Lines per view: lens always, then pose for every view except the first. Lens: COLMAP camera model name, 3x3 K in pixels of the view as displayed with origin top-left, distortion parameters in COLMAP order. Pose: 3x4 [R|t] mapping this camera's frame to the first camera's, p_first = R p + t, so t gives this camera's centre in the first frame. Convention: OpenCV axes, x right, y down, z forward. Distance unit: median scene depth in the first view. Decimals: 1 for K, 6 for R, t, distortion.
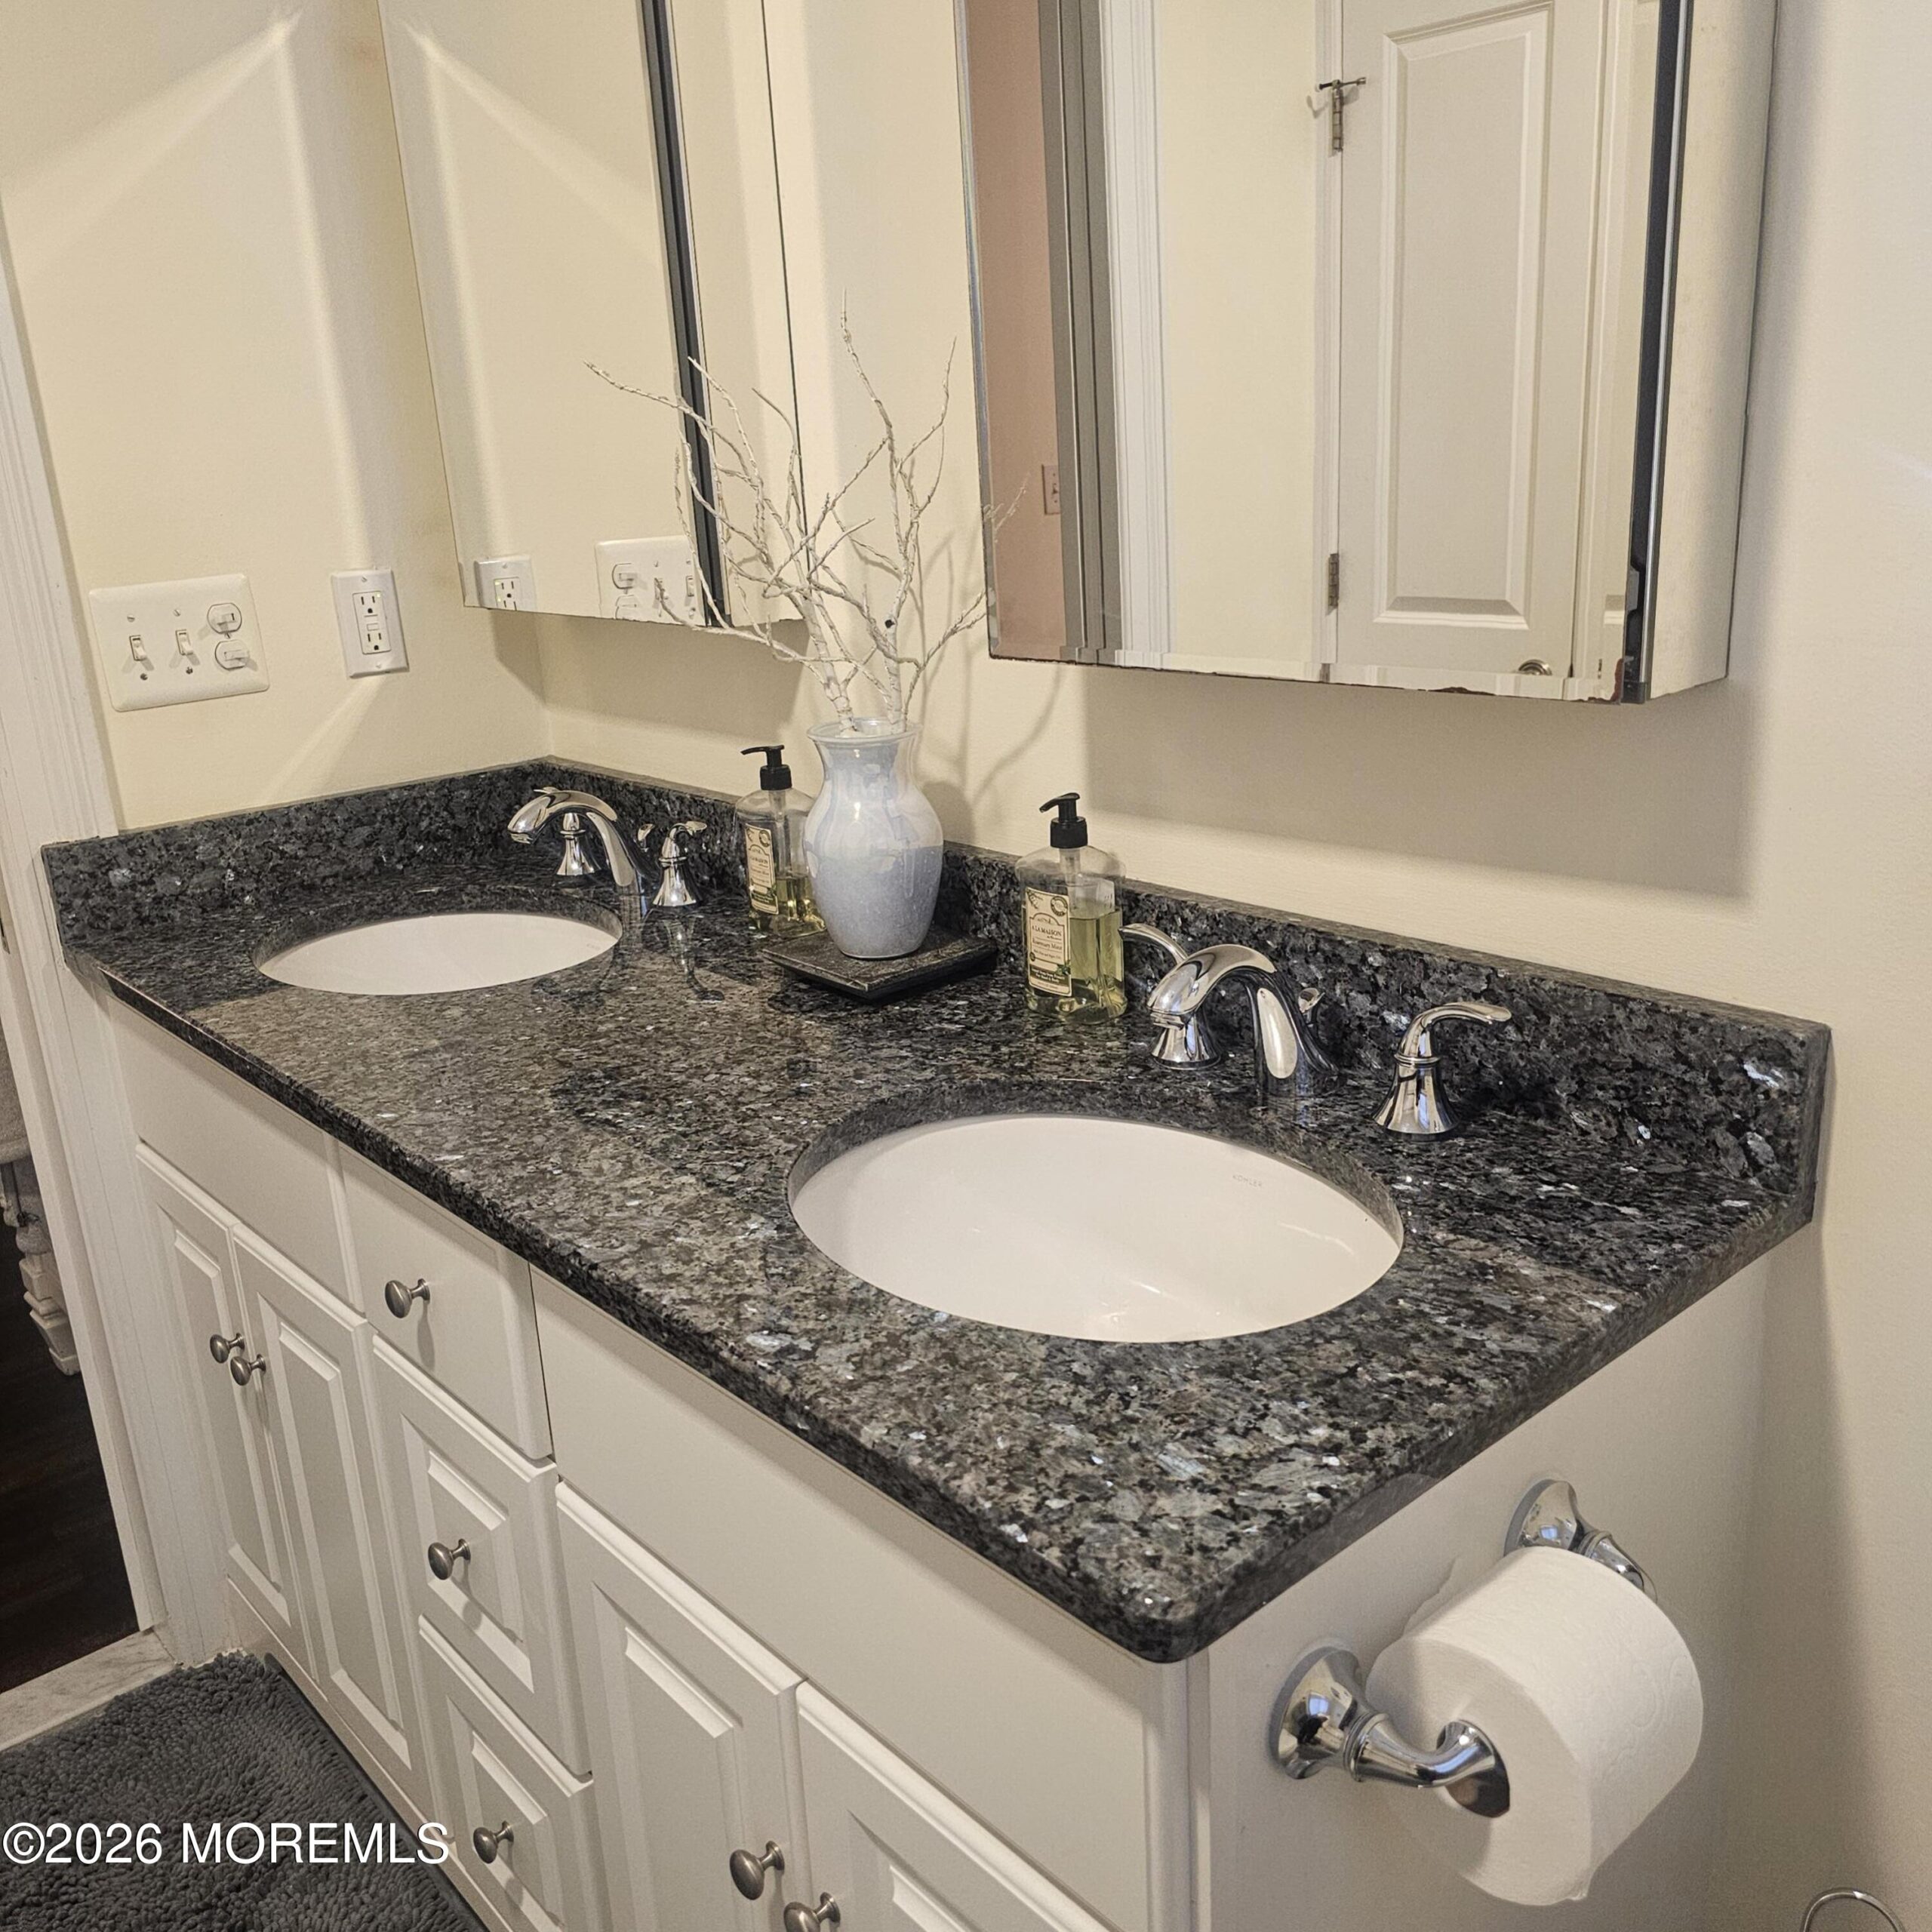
lens RADIAL K [[1787.0, 0, 966.6], [0, 1787.0, 971.4], [0, 0, 1]] dist [0.016634, 0.000000]
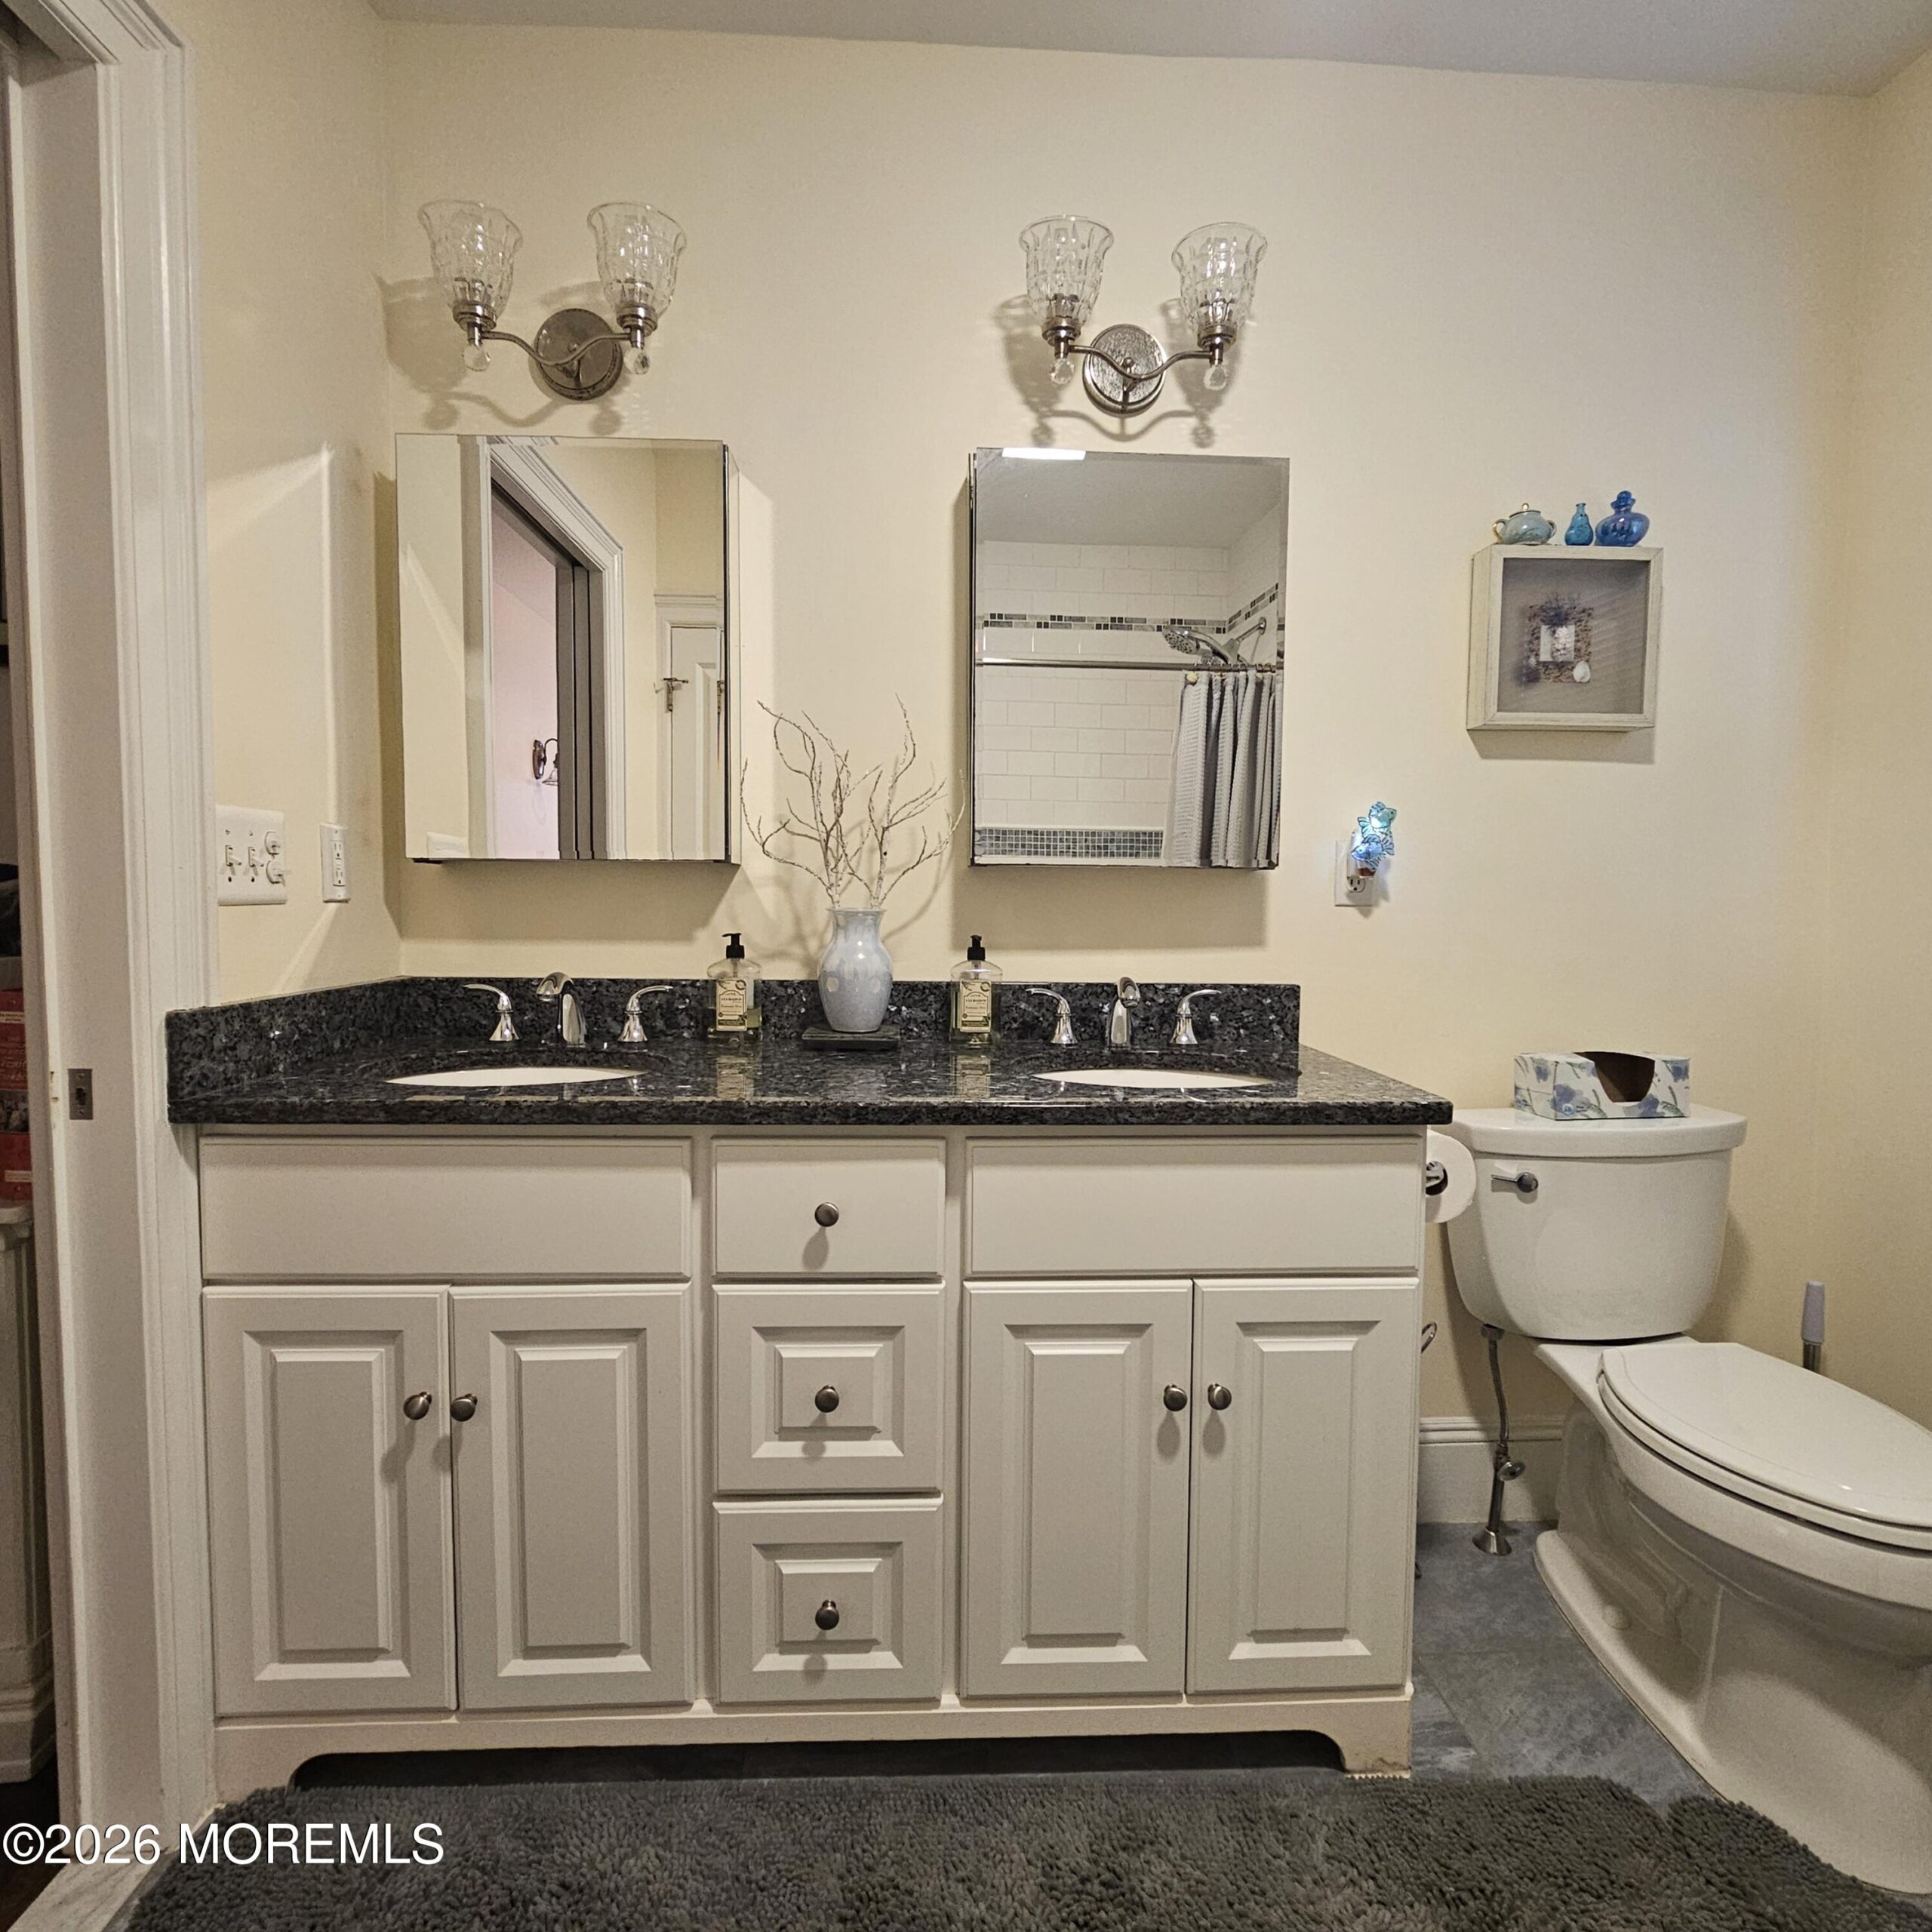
lens RADIAL K [[1059.1, 0, 964.5], [0, 1059.1, 958.4], [0, 0, 1]] dist [-0.003394, -0.000876]
pose [[0.619528, 0.014303, 0.784844, -0.709705], [0.192275, 0.966611, -0.169390, 0.104225], [-0.761062, 0.255848, 0.596093, 0.206808]]
